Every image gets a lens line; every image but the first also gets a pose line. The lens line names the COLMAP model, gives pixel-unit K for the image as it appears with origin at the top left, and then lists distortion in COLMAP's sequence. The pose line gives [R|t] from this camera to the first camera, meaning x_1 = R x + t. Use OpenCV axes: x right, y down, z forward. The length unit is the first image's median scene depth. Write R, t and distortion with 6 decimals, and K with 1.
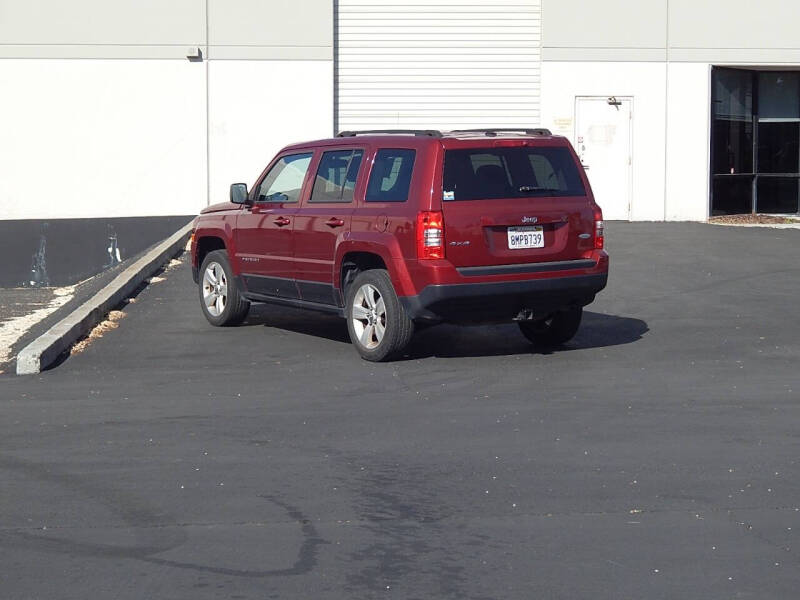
lens RADIAL K [[1634.2, 0, 400.0], [0, 1634.2, 300.0], [0, 0, 1]] dist [0.017583, -0.184888]
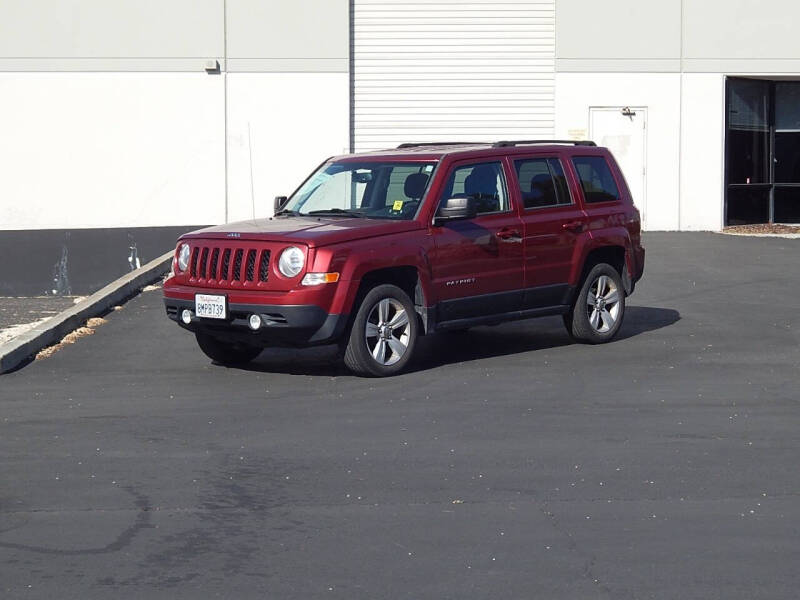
lens RADIAL K [[1647.5, 0, 400.0], [0, 1647.5, 300.0], [0, 0, 1]] dist [0.010295, -0.084919]
pose [[0.999171, 0.001683, -0.040669, 0.032806], [-0.001932, 0.999980, -0.006093, 0.000675], [0.040658, 0.006166, 0.999154, -0.018549]]
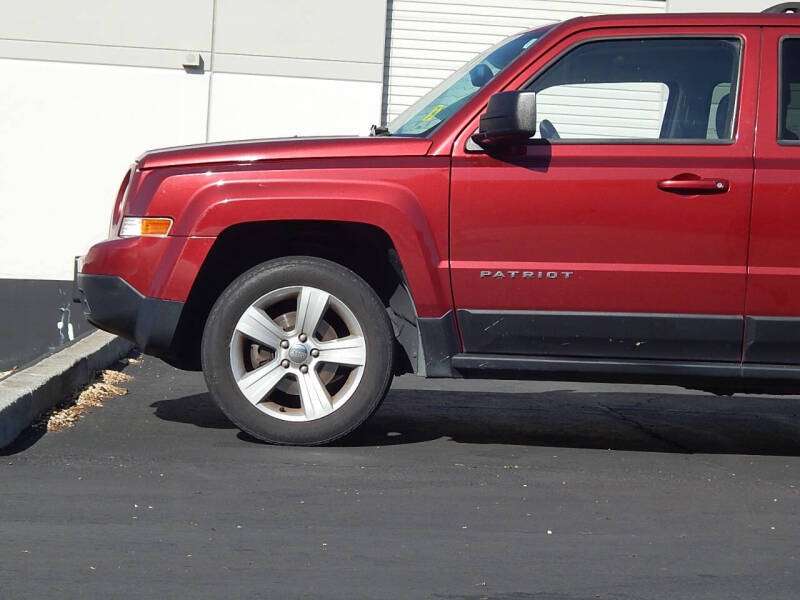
lens RADIAL K [[1772.0, 0, 400.0], [0, 1772.0, 300.0], [0, 0, 1]] dist [0.040371, 0.100921]
pose [[0.998220, 0.051412, 0.030242, -0.052625], [-0.048831, 0.995547, -0.080634, 0.014393], [-0.034253, 0.079013, 0.996285, 0.216810]]
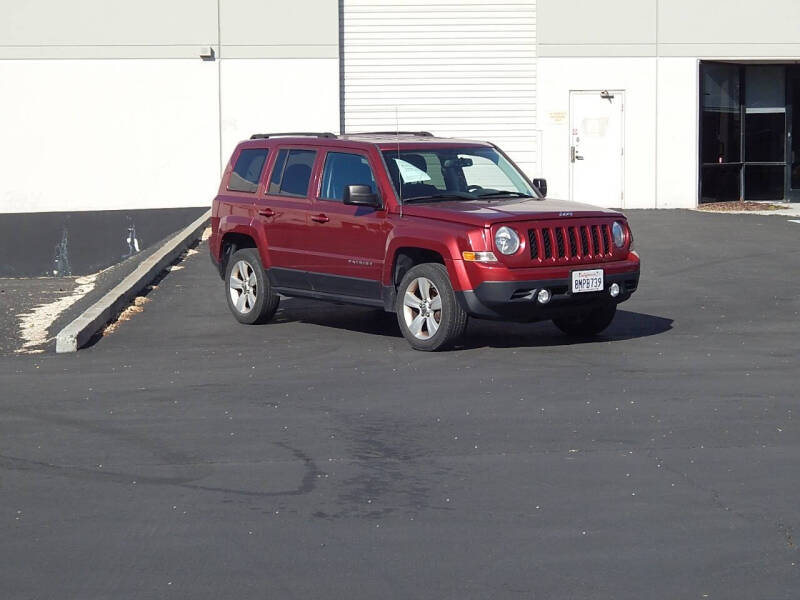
lens RADIAL K [[1634.2, 0, 400.0], [0, 1634.2, 300.0], [0, 0, 1]] dist [0.017583, -0.184888]
pose [[0.999944, -0.007721, -0.007270, 0.004850], [0.007779, 0.999938, 0.008023, 0.000743], [0.007207, -0.008079, 0.999941, -0.053390]]
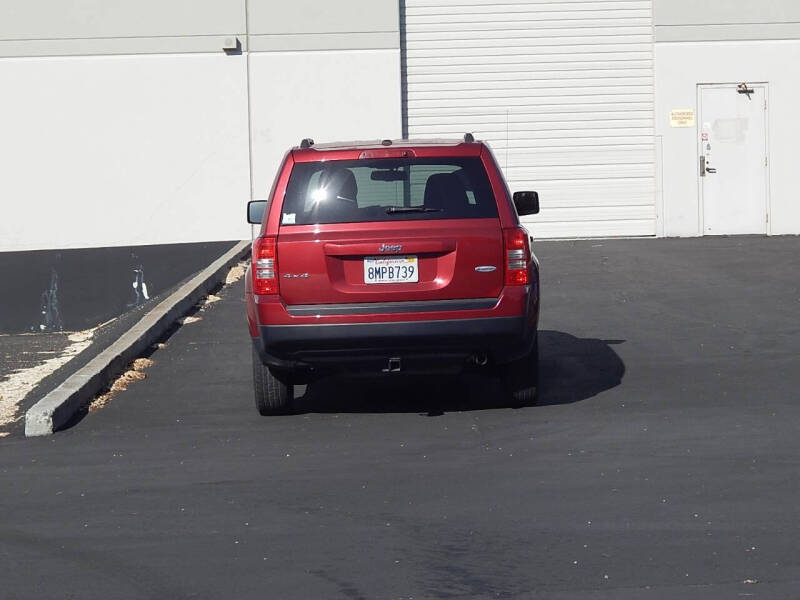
lens RADIAL K [[2018.6, 0, 400.0], [0, 2018.6, 300.0], [0, 0, 1]] dist [0.012894, -0.453831]
pose [[0.998686, -0.022510, -0.046040, 0.003154], [0.021619, 0.999571, -0.019761, -0.000001], [0.046465, 0.018740, 0.998744, -0.012522]]
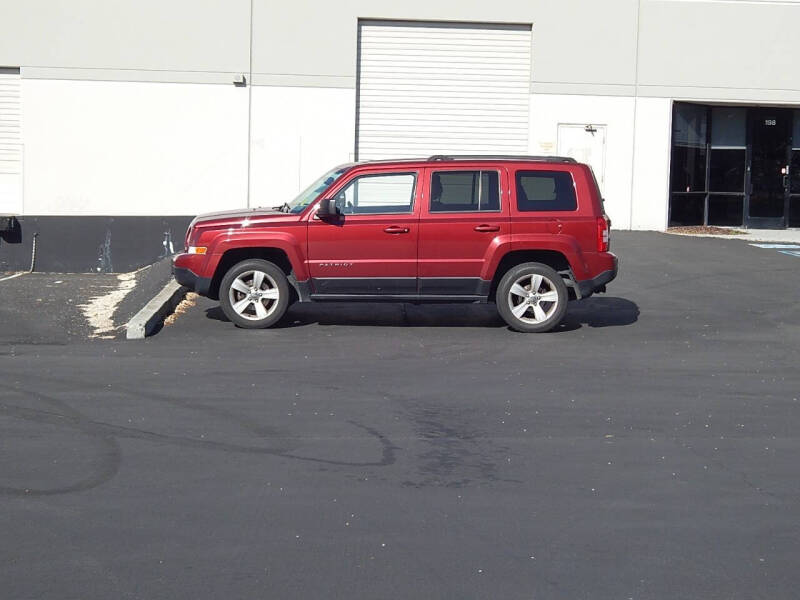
lens RADIAL K [[1450.8, 0, 400.0], [0, 1450.8, 300.0], [0, 0, 1]] dist [0.007677, -0.020119]
pose [[0.999699, 0.023921, 0.005428, -0.010885], [-0.023947, 0.999702, 0.004700, 0.001796], [-0.005314, -0.004828, 0.999974, -0.059474]]
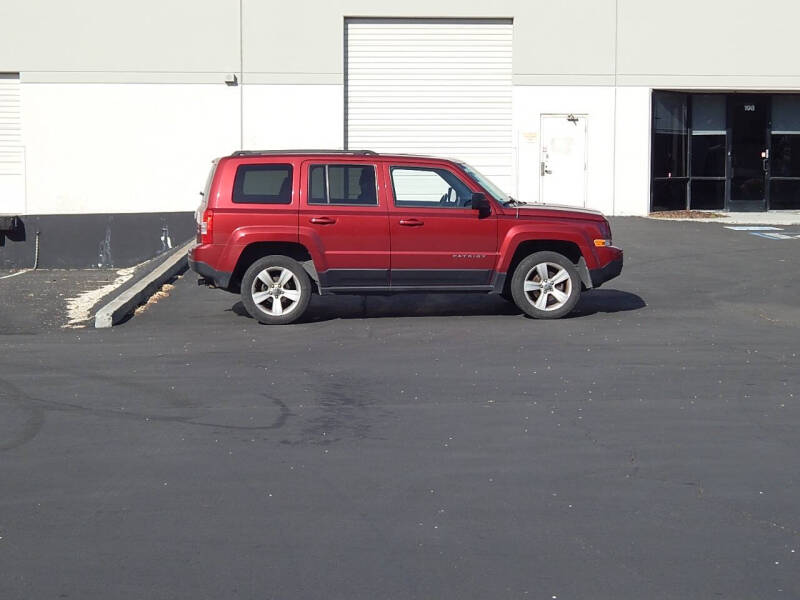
lens RADIAL K [[1443.7, 0, 400.0], [0, 1443.7, 300.0], [0, 0, 1]] dist [0.011066, 0.012761]
pose [[0.999917, 0.002512, -0.012602, 0.015874], [-0.002370, 0.999934, 0.011275, 0.003140], [0.012629, -0.011244, 0.999857, -0.089884]]
